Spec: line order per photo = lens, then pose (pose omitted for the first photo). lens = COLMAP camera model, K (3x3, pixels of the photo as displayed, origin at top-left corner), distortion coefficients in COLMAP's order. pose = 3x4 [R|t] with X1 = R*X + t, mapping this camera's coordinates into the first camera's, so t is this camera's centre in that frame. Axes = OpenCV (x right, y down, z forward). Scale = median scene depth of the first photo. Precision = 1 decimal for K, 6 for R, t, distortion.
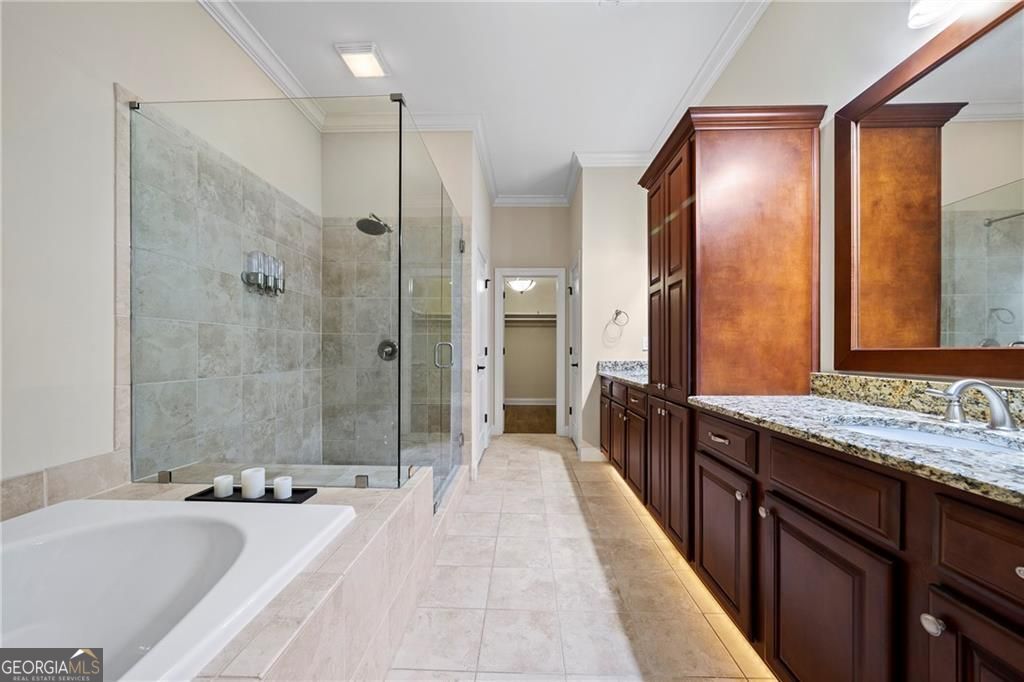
lens RADIAL K [[359.9, 0, 508.2], [0, 359.9, 351.3], [0, 0, 1]] dist [-0.000538, -0.000092]
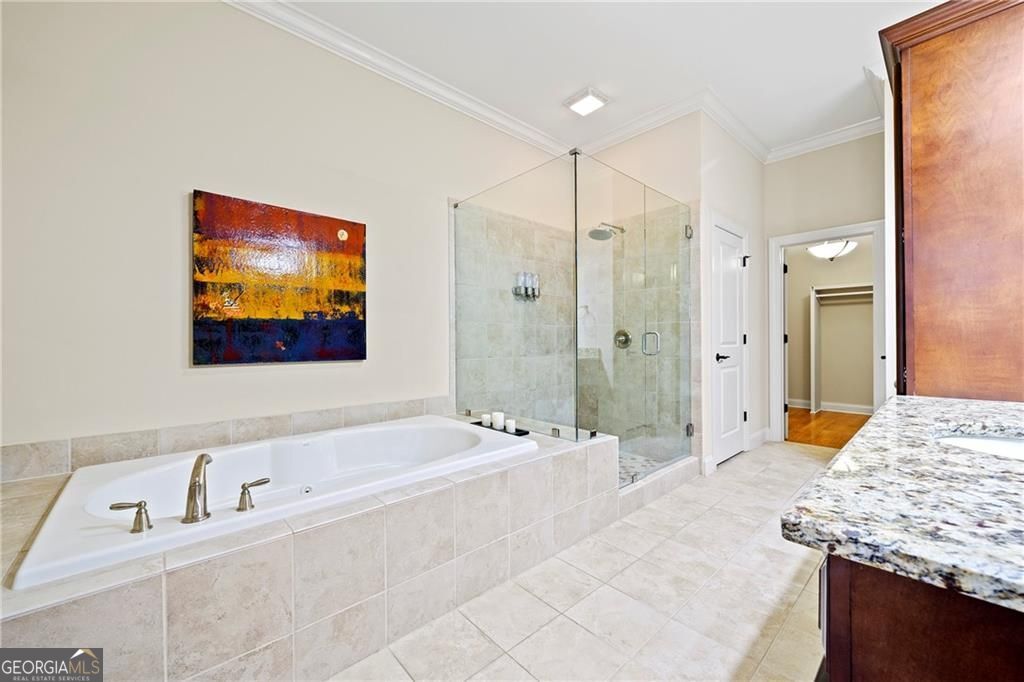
lens RADIAL K [[395.4, 0, 499.9], [0, 395.4, 341.3], [0, 0, 1]] dist [0.000492, 0.000052]
pose [[0.688627, -0.004994, -0.725099, 0.378456], [0.007161, 0.999974, -0.000085, 0.001275], [0.725081, -0.005134, 0.688645, -0.146642]]
